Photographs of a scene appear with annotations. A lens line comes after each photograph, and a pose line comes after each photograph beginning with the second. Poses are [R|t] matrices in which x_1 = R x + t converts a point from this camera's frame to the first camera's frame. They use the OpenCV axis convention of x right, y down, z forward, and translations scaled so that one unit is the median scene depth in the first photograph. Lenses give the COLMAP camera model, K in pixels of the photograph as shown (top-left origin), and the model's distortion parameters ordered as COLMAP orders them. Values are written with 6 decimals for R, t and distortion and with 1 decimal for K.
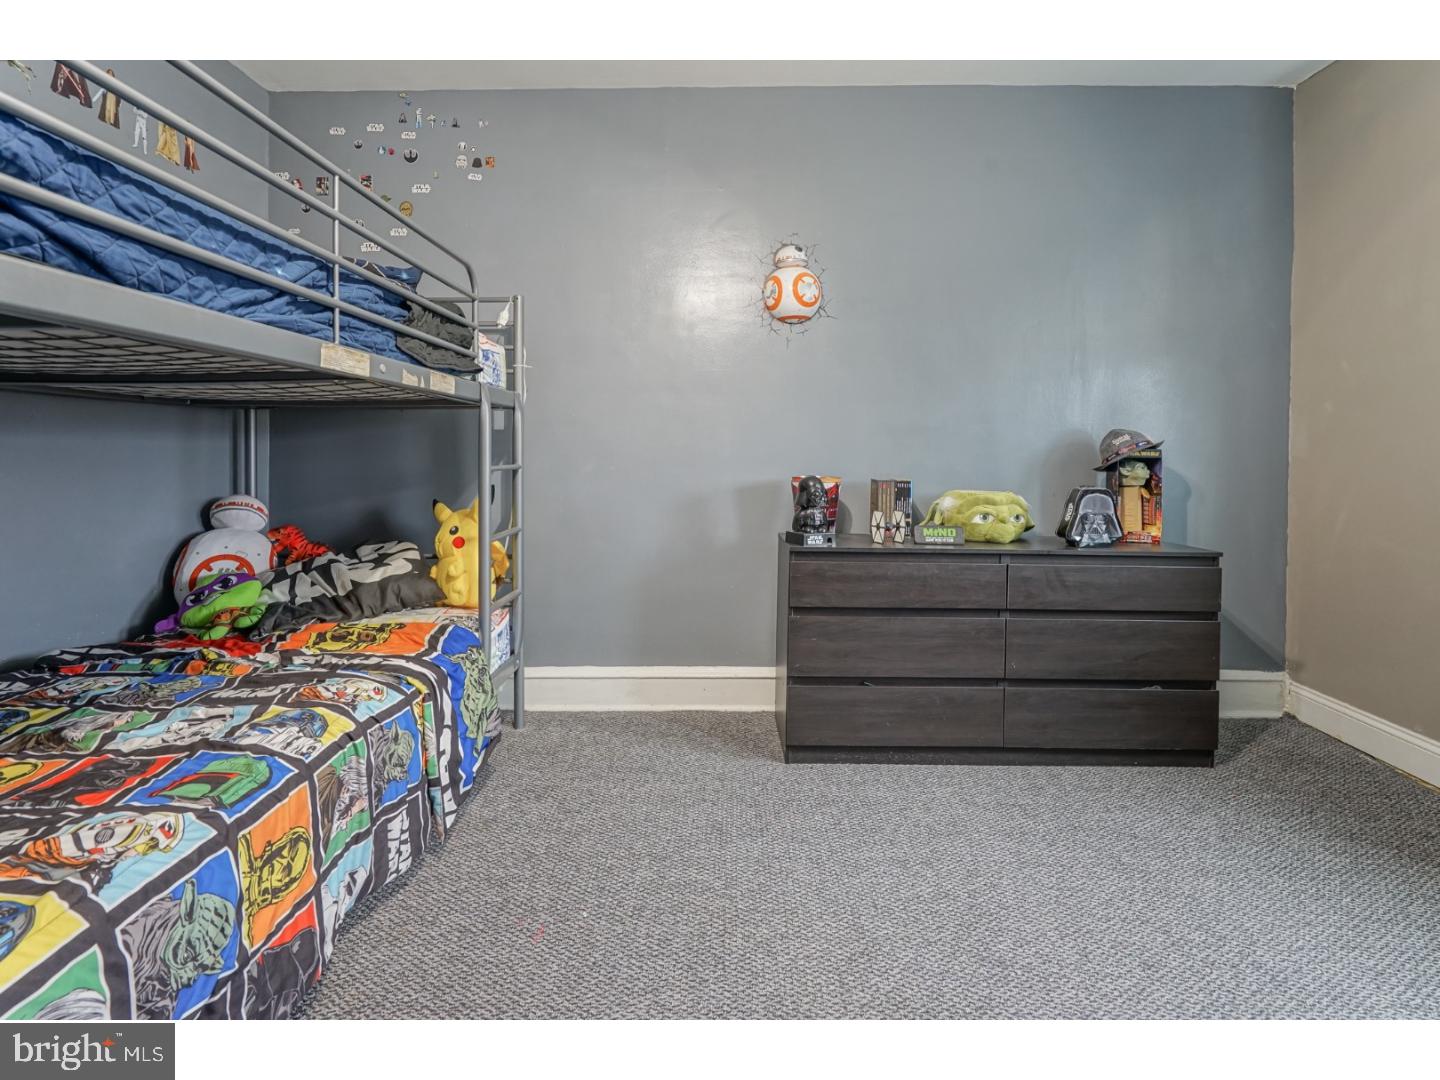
lens RADIAL K [[667.1, 0, 726.2], [0, 667.1, 460.1], [0, 0, 1]] dist [-0.004437, 0.002554]
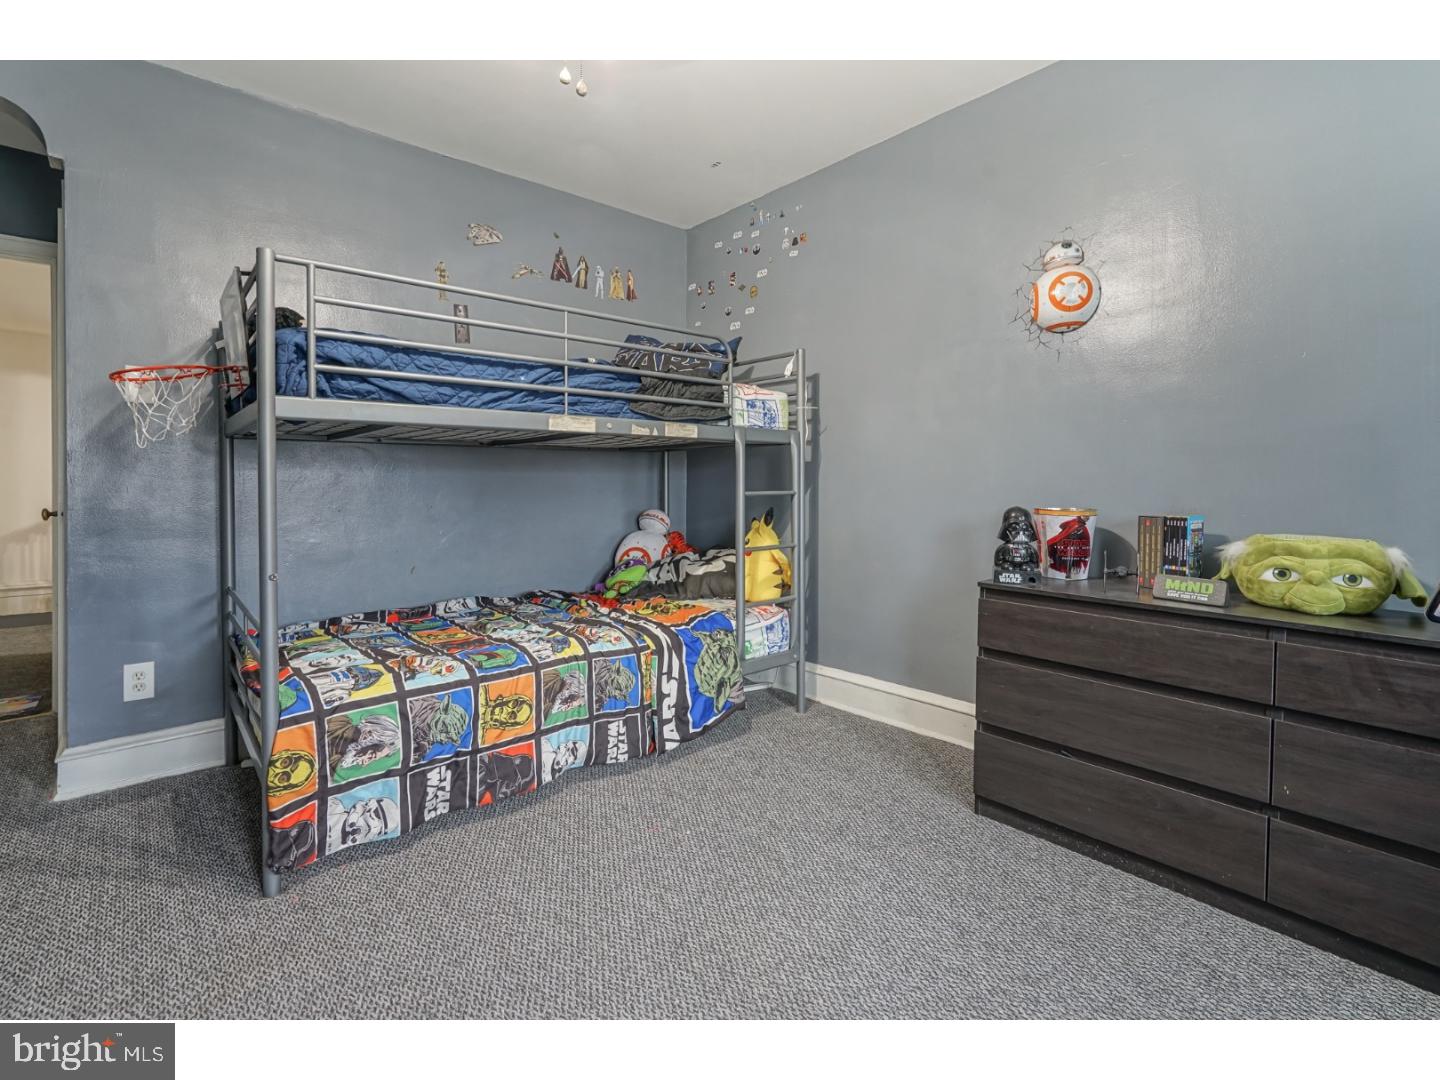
lens RADIAL K [[667.1, 0, 723.1], [0, 667.1, 486.9], [0, 0, 1]] dist [-0.004437, 0.002554]
pose [[0.678616, 0.006378, -0.734466, 0.536558], [-0.007343, 0.999971, 0.001899, -0.001880], [0.734457, 0.004105, 0.678643, 0.105006]]
